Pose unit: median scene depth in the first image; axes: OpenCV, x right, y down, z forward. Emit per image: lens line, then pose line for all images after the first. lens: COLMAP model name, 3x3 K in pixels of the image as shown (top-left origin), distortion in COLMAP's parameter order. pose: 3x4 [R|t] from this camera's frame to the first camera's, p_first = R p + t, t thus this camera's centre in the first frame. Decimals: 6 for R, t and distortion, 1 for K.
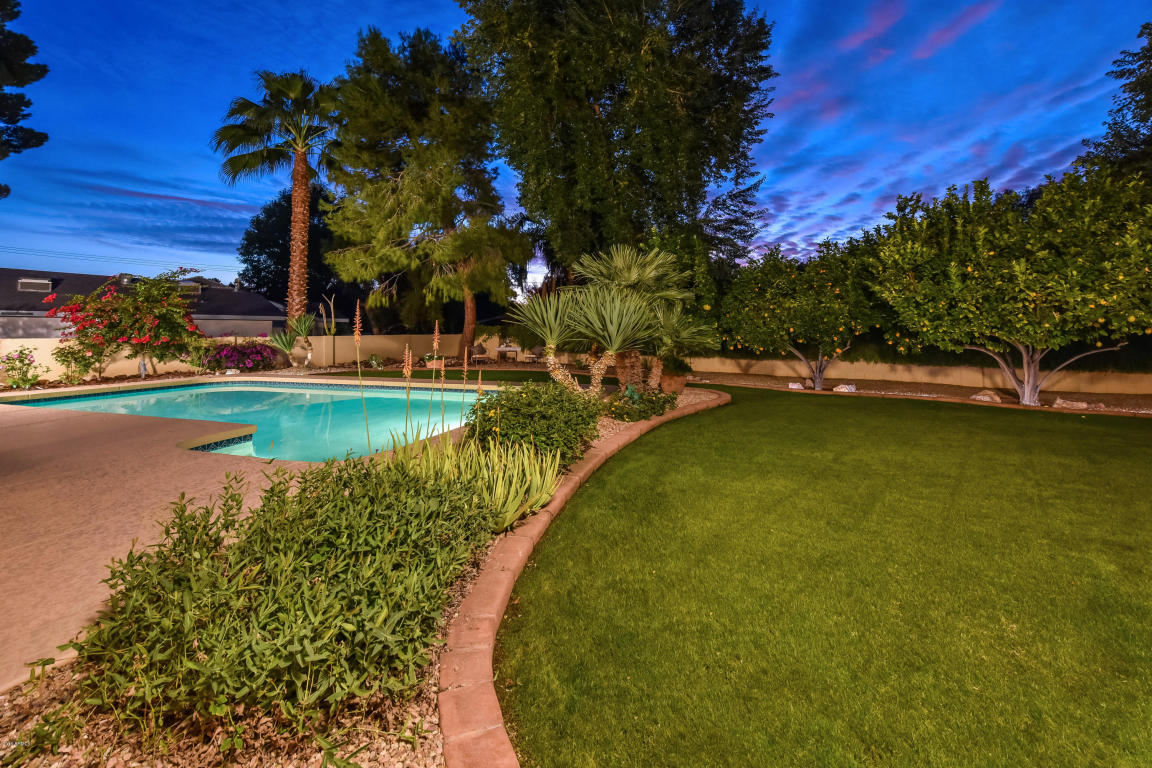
lens RADIAL K [[494.7, 0, 606.6], [0, 494.7, 298.3], [0, 0, 1]] dist [0.000866, -0.000698]
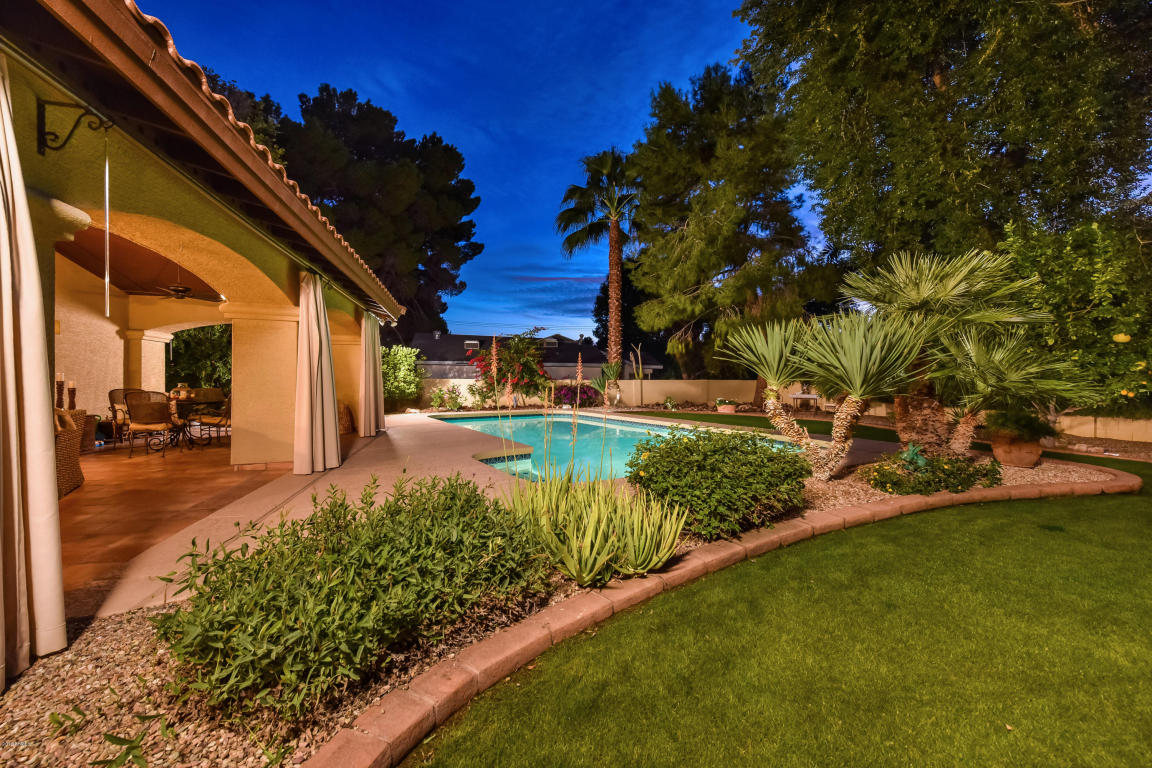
lens RADIAL K [[481.6, 0, 581.6], [0, 481.6, 389.9], [0, 0, 1]] dist [0.001252, -0.000316]
pose [[0.759214, 0.021822, -0.650475, 0.072682], [0.035201, 0.996598, 0.074520, 0.012973], [0.649888, -0.079474, 0.755863, 0.080947]]
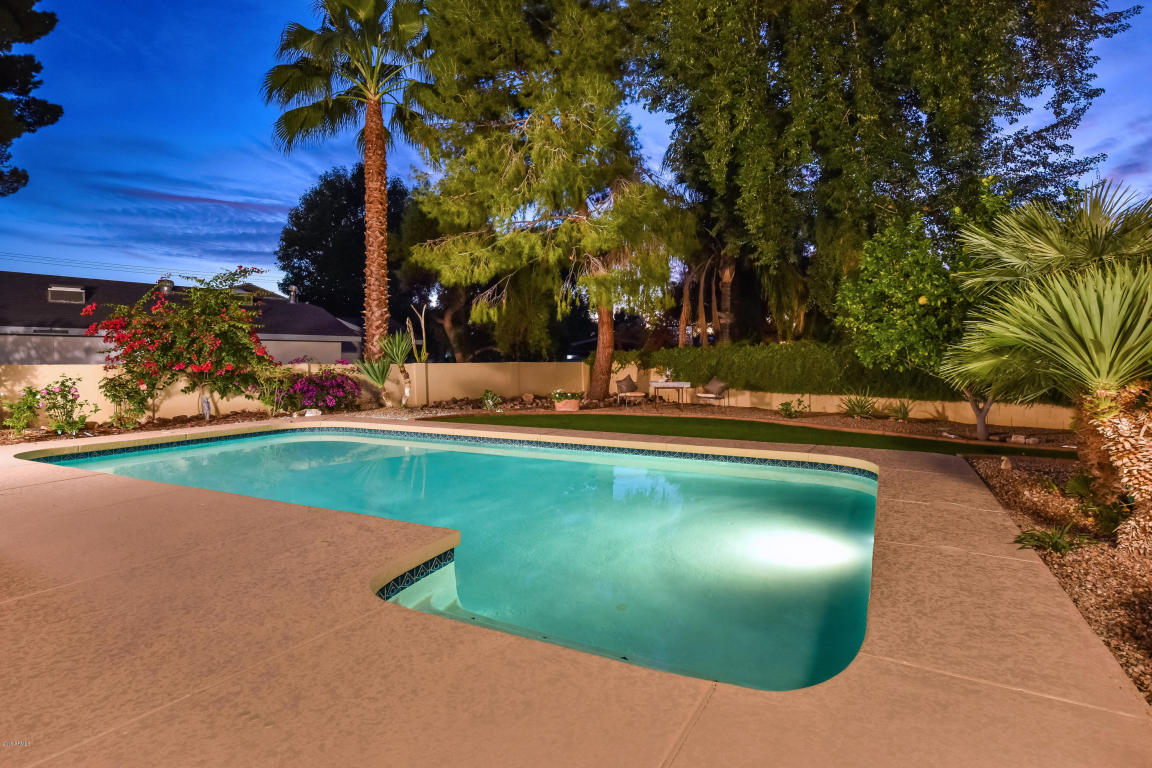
lens RADIAL K [[625.5, 0, 575.4], [0, 625.5, 372.8], [0, 0, 1]] dist [-0.000189, -0.000346]
pose [[0.985886, 0.009354, -0.167156, -0.211246], [0.005531, 0.996073, 0.088358, 0.012233], [0.167326, -0.088035, 0.981963, 0.166515]]
